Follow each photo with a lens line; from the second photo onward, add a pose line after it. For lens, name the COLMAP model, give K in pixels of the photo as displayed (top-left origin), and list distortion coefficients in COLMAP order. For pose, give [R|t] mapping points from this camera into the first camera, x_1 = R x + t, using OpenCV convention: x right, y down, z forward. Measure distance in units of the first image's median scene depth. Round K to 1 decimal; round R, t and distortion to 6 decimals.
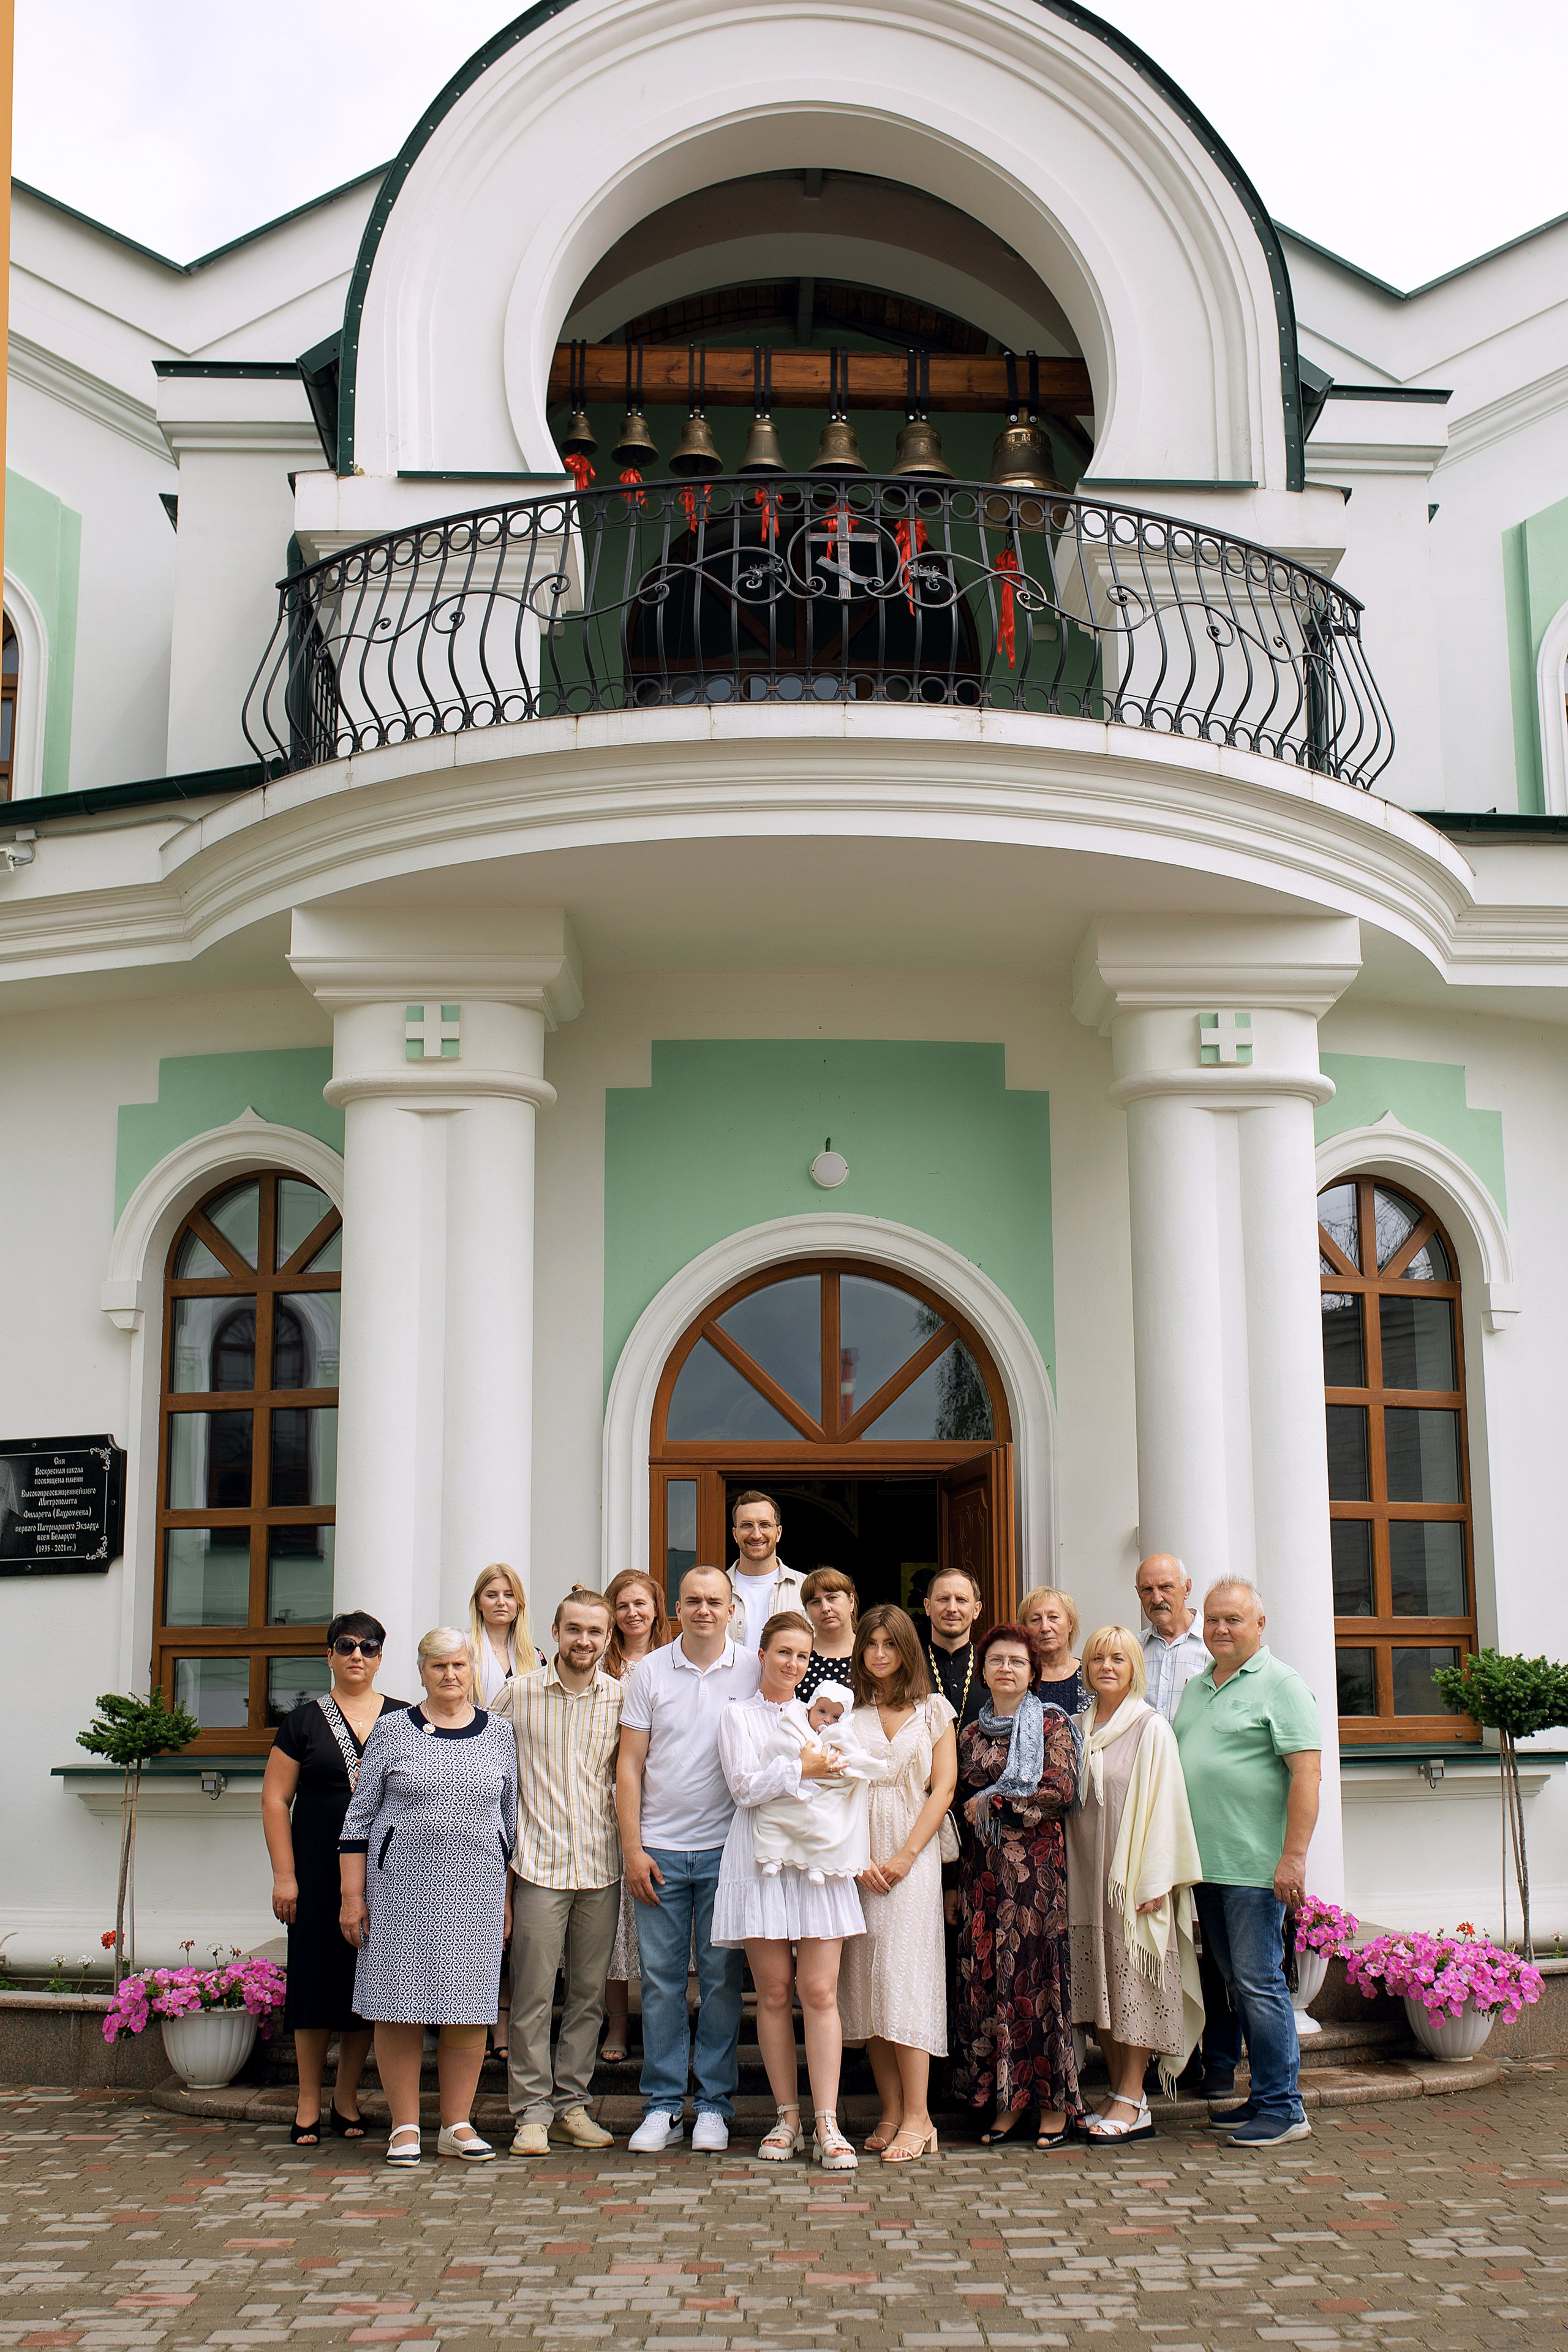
lens RADIAL K [[3570.2, 0, 784.0], [0, 3570.2, 1176.0], [0, 0, 1]] dist [-0.022228, 0.020137]
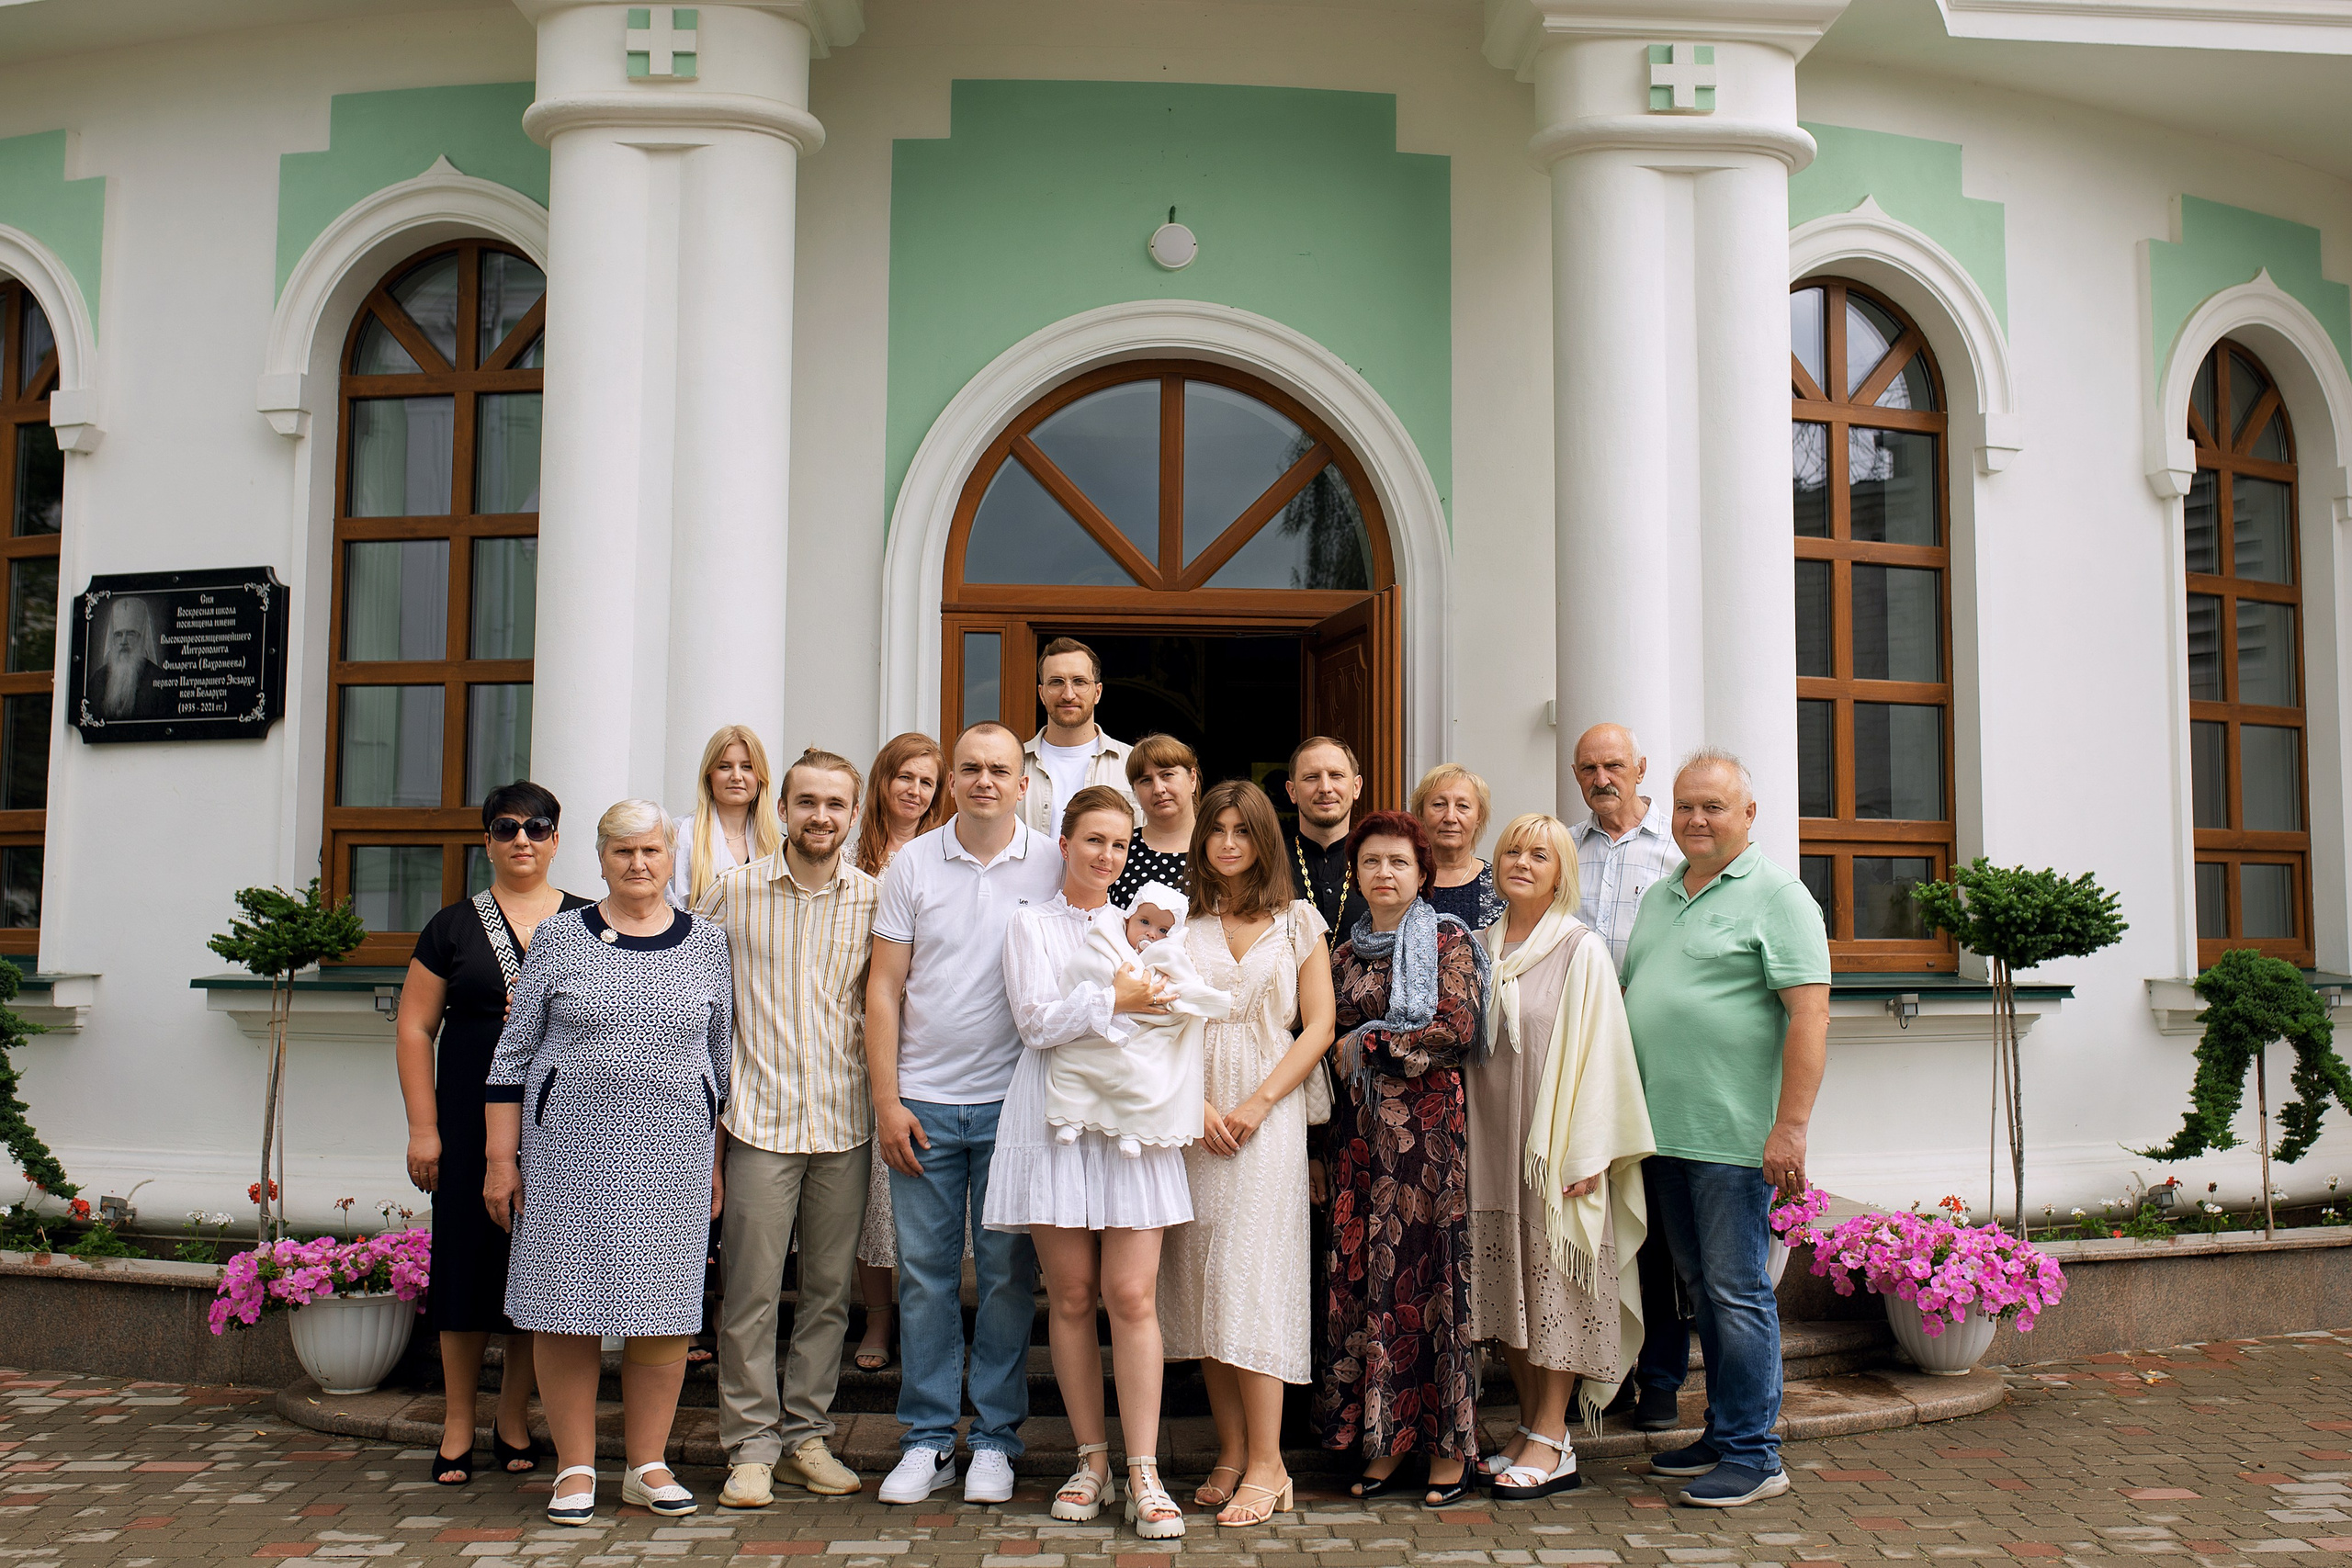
lens RADIAL K [[2339.1, 0, 1176.0], [0, 2339.1, 784.0], [0, 0, 1]] dist [-0.022248, 0.035856]
pose [[0.999875, 0.015132, 0.004510, 0.013785], [-0.015460, 0.996271, 0.084882, 0.079250], [-0.003208, -0.084941, 0.996381, 0.511208]]
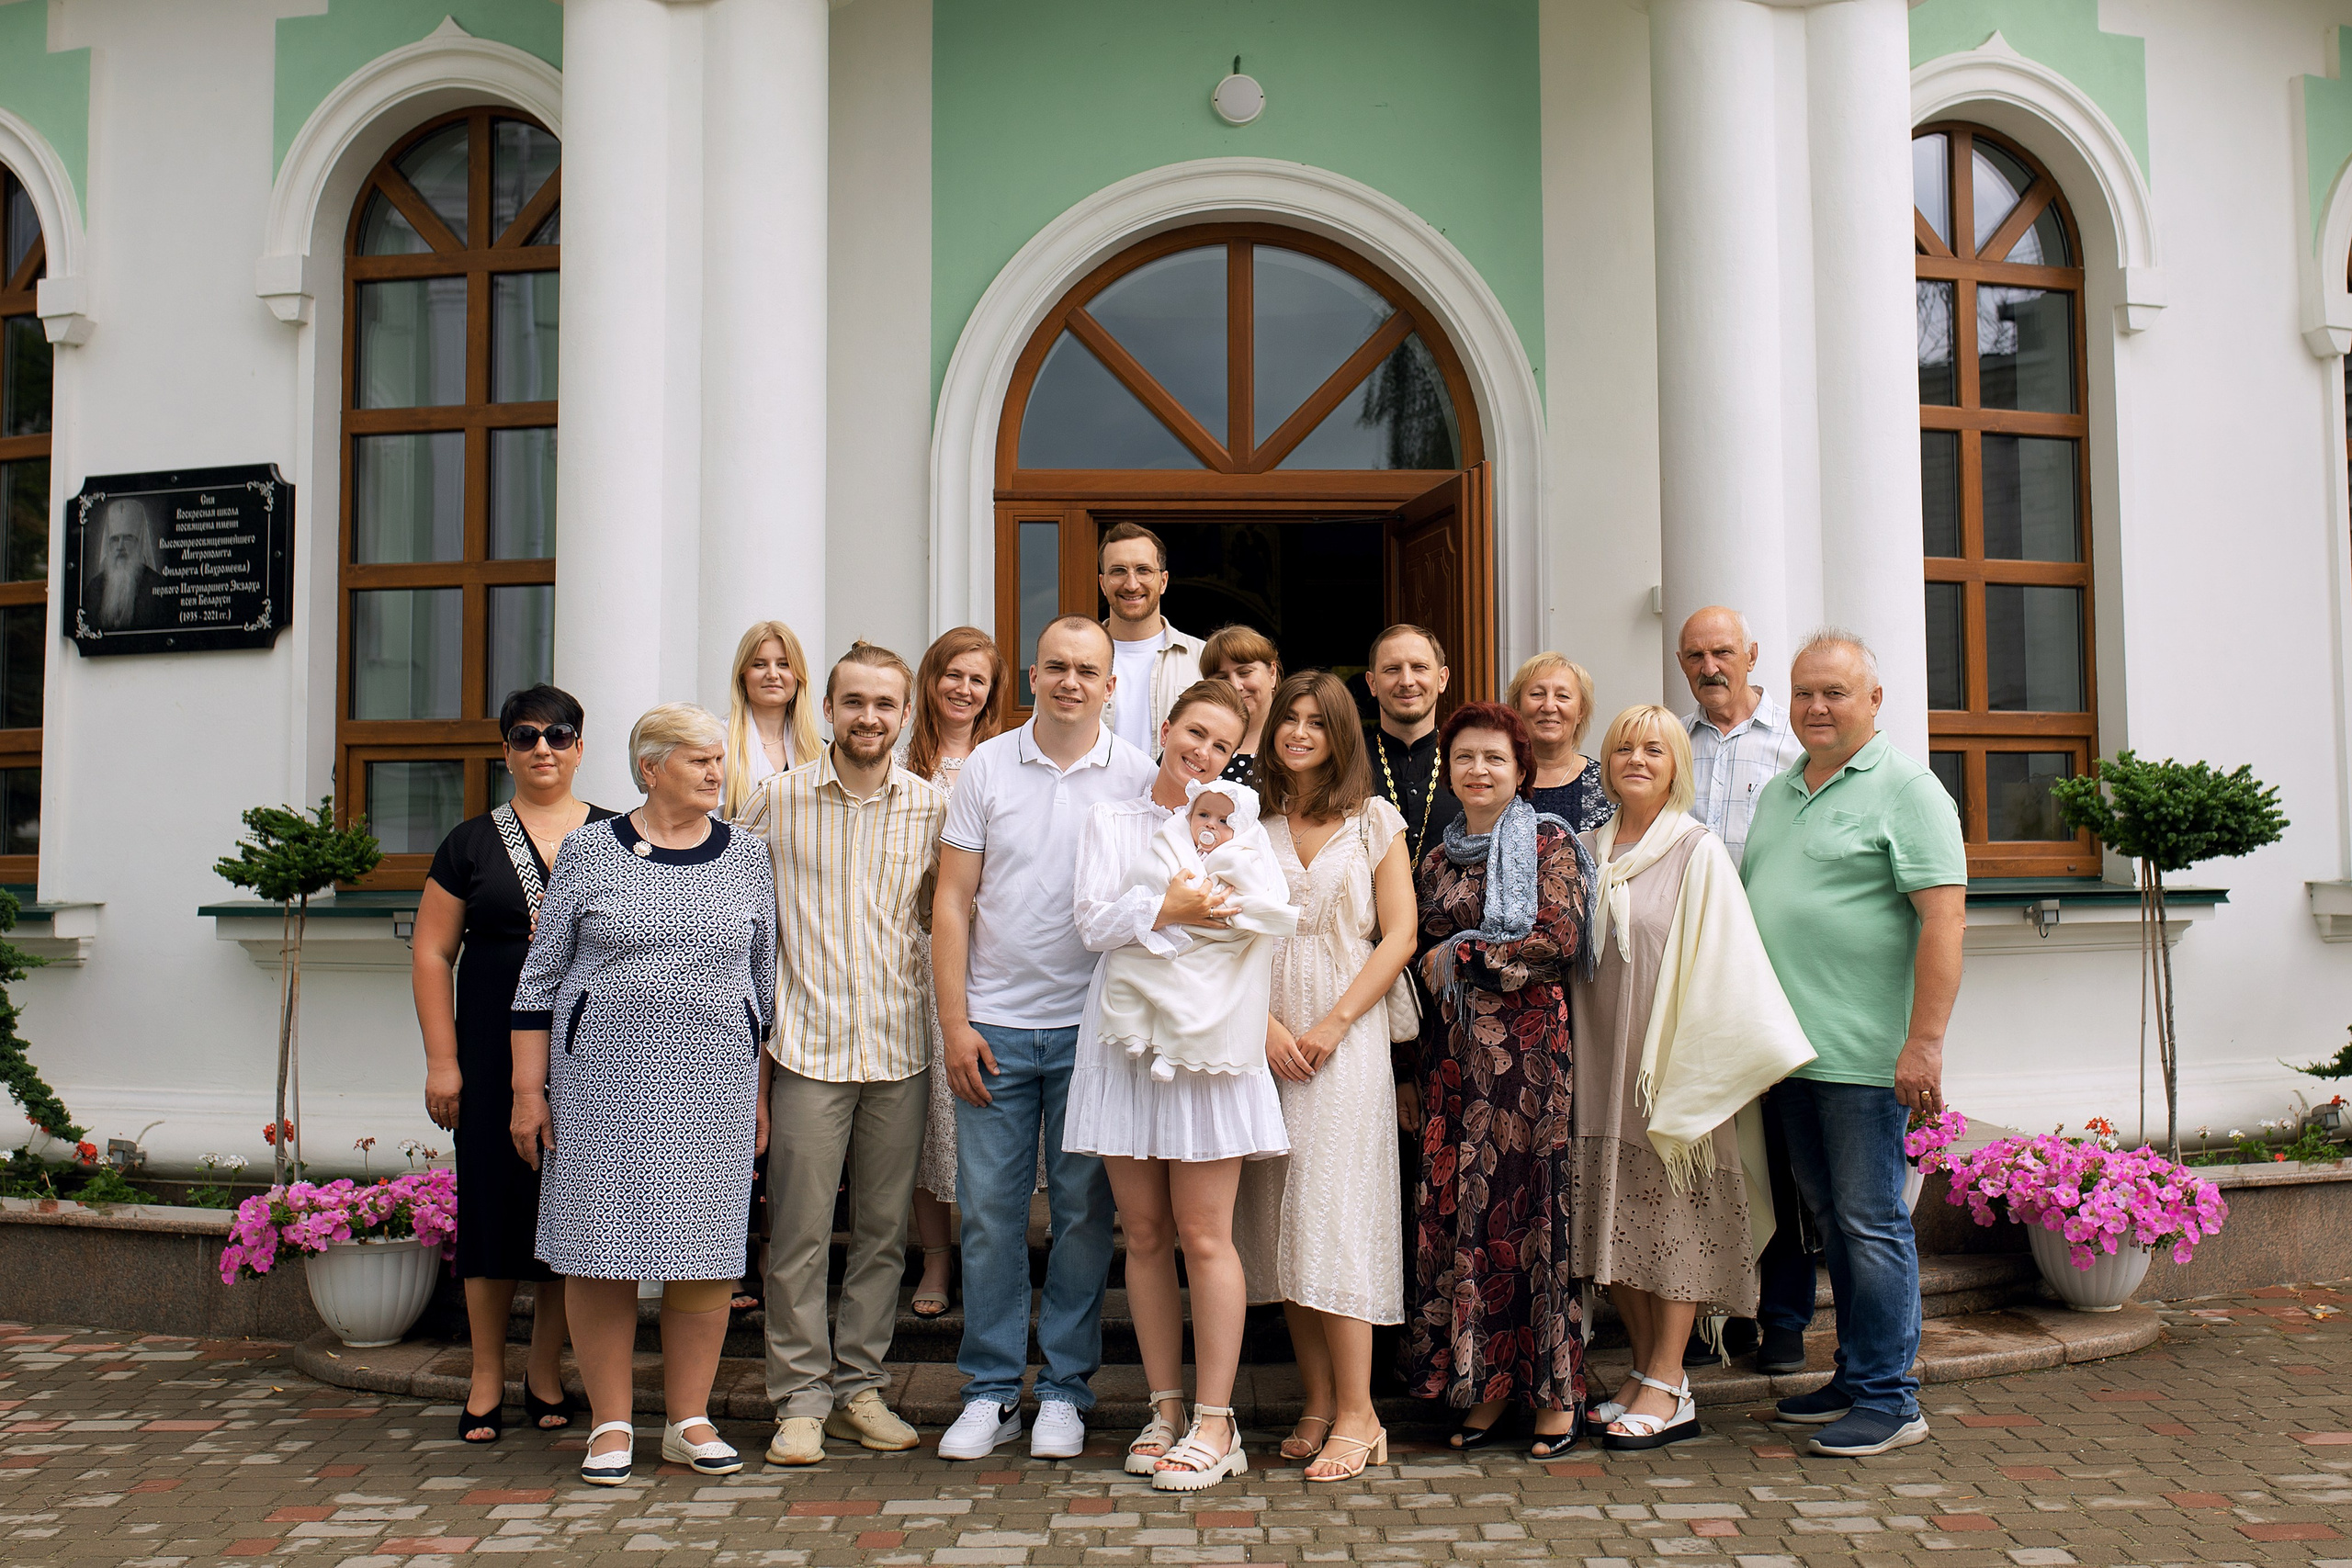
lens RADIAL K [[2411.0, 0, 1200.3], [0, 2411.0, 757.8], [0, 0, 1]] dist [-0.014295, 0.010536]
pose [[0.999861, 0.001312, -0.016640, 0.014265], [0.000394, 0.994772, 0.102118, 0.088846], [0.016687, -0.102111, 0.994633, 0.536083]]
